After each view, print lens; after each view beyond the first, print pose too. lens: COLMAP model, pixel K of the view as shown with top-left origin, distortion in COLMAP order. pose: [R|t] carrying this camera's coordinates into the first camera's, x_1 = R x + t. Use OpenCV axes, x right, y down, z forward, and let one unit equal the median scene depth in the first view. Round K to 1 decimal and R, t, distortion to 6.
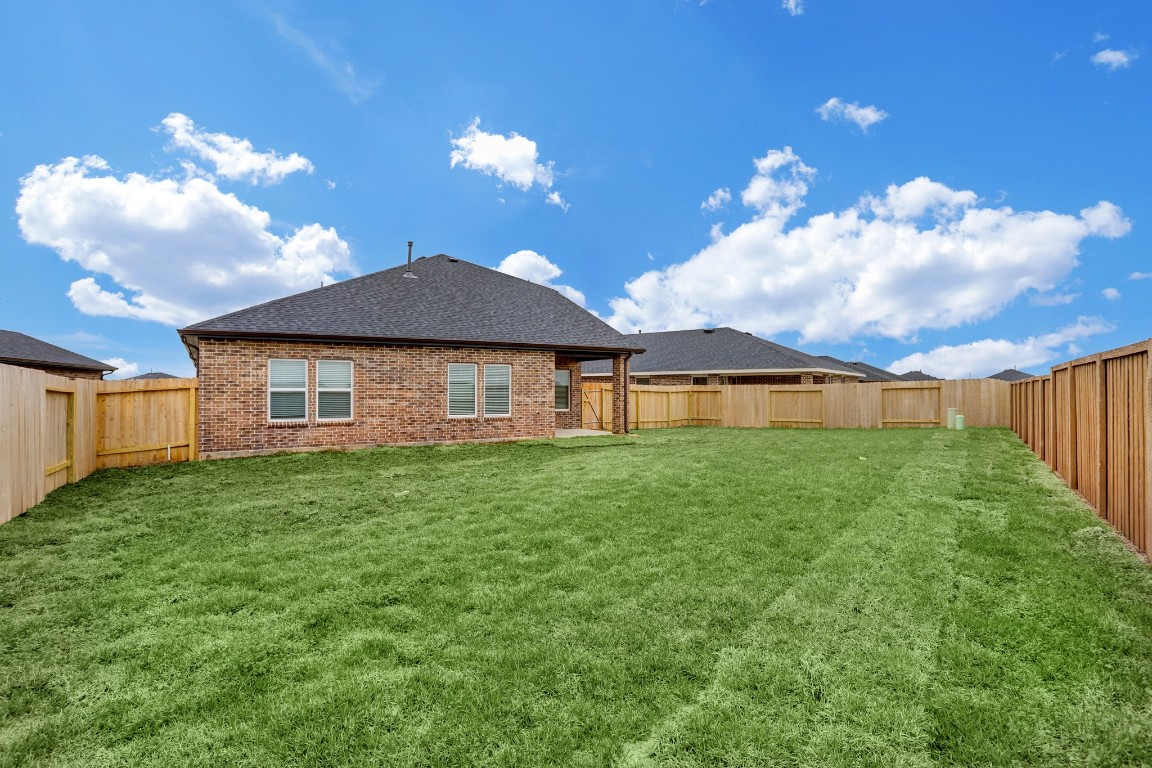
lens RADIAL K [[574.6, 0, 573.6], [0, 574.6, 388.7], [0, 0, 1]] dist [-0.057008, 0.018483]
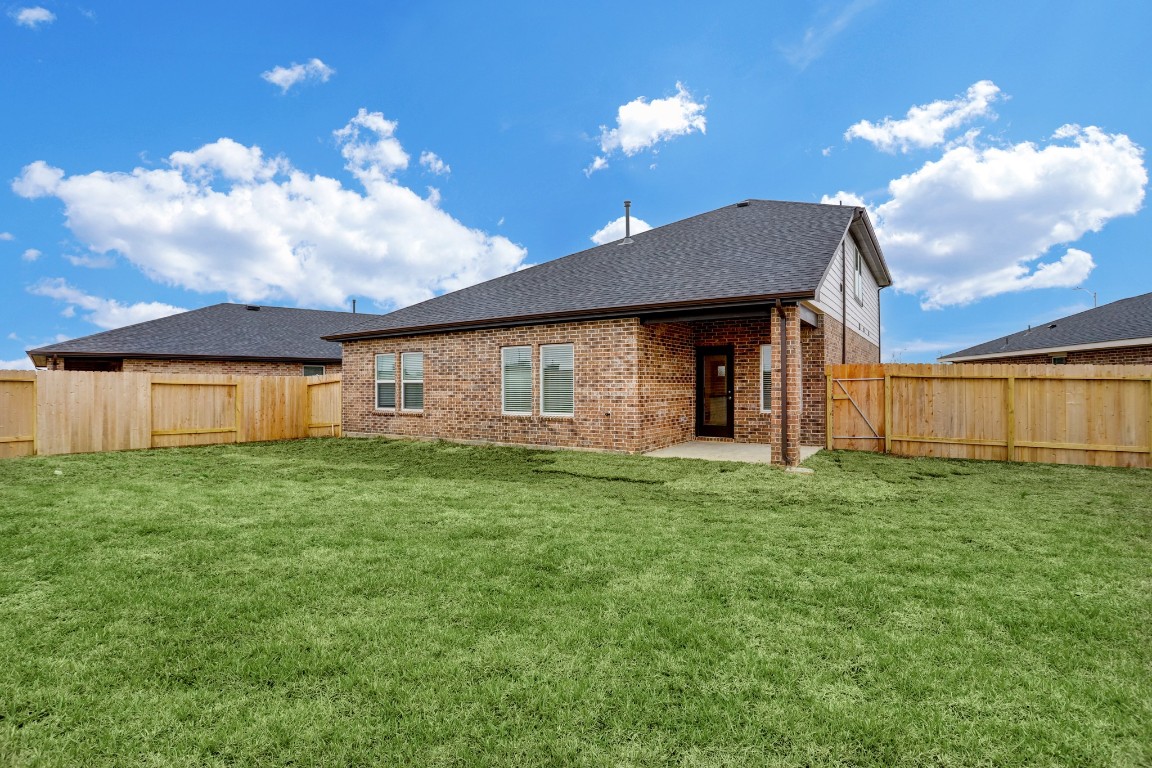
lens RADIAL K [[574.6, 0, 574.2], [0, 574.6, 385.3], [0, 0, 1]] dist [-0.057008, 0.018483]
pose [[0.395549, -0.000327, -0.918445, 0.567333], [0.009331, 0.999950, 0.003663, 0.007308], [0.918397, -0.010019, 0.395532, 0.761060]]
